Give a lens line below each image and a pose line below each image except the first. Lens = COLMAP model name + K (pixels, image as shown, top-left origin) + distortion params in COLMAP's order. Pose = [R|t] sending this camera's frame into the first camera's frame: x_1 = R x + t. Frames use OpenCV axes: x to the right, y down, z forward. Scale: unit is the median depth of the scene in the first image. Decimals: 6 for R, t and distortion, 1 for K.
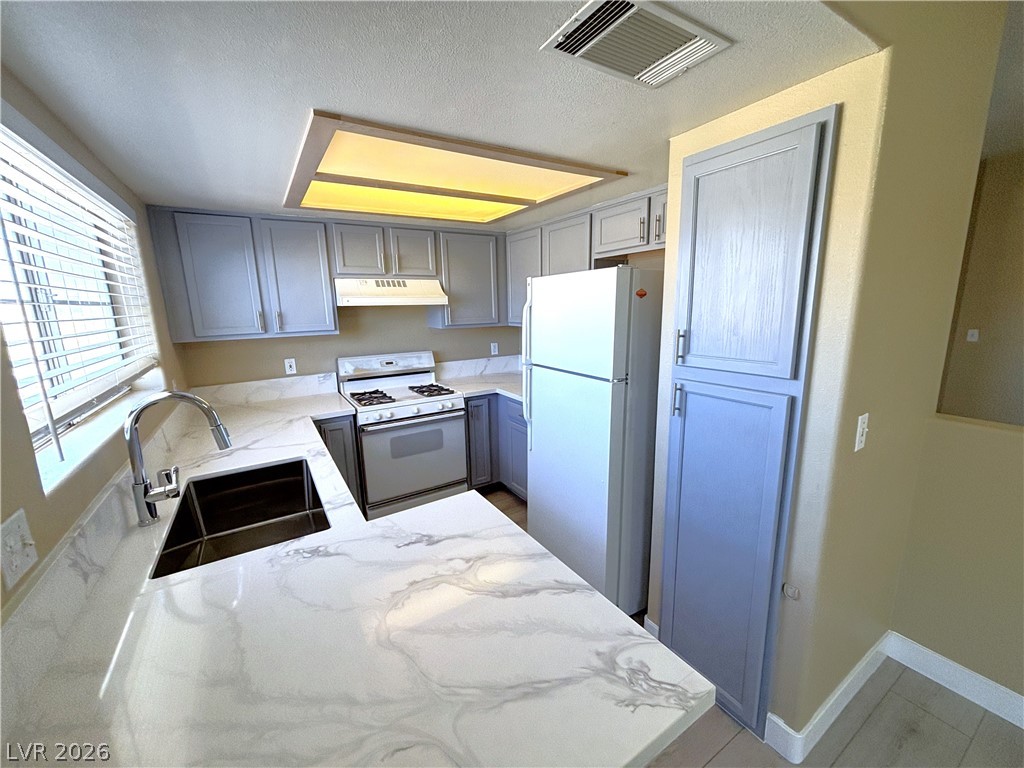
lens RADIAL K [[411.3, 0, 512.9], [0, 411.3, 384.6], [0, 0, 1]] dist [-0.000067, 0.000308]
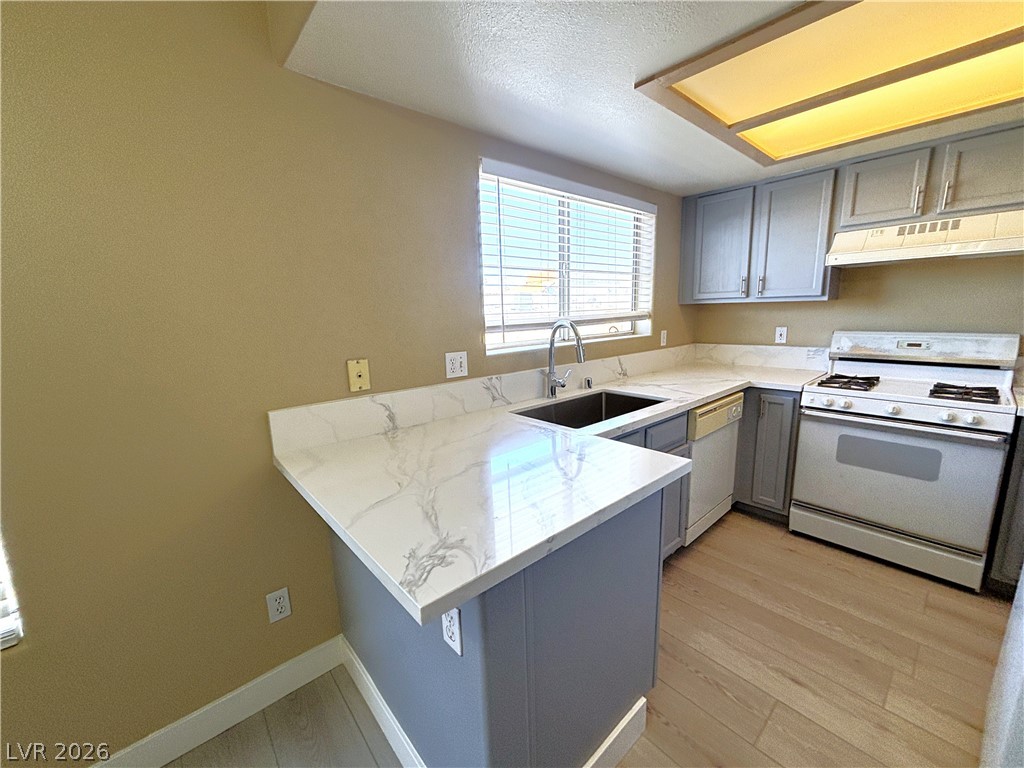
lens RADIAL K [[411.3, 0, 513.0], [0, 411.3, 383.6], [0, 0, 1]] dist [-0.000067, 0.000308]
pose [[0.163908, 0.191949, -0.967621, 0.332626], [-0.167101, 0.972114, 0.164535, 0.012847], [0.972220, 0.134722, 0.191412, 0.238839]]
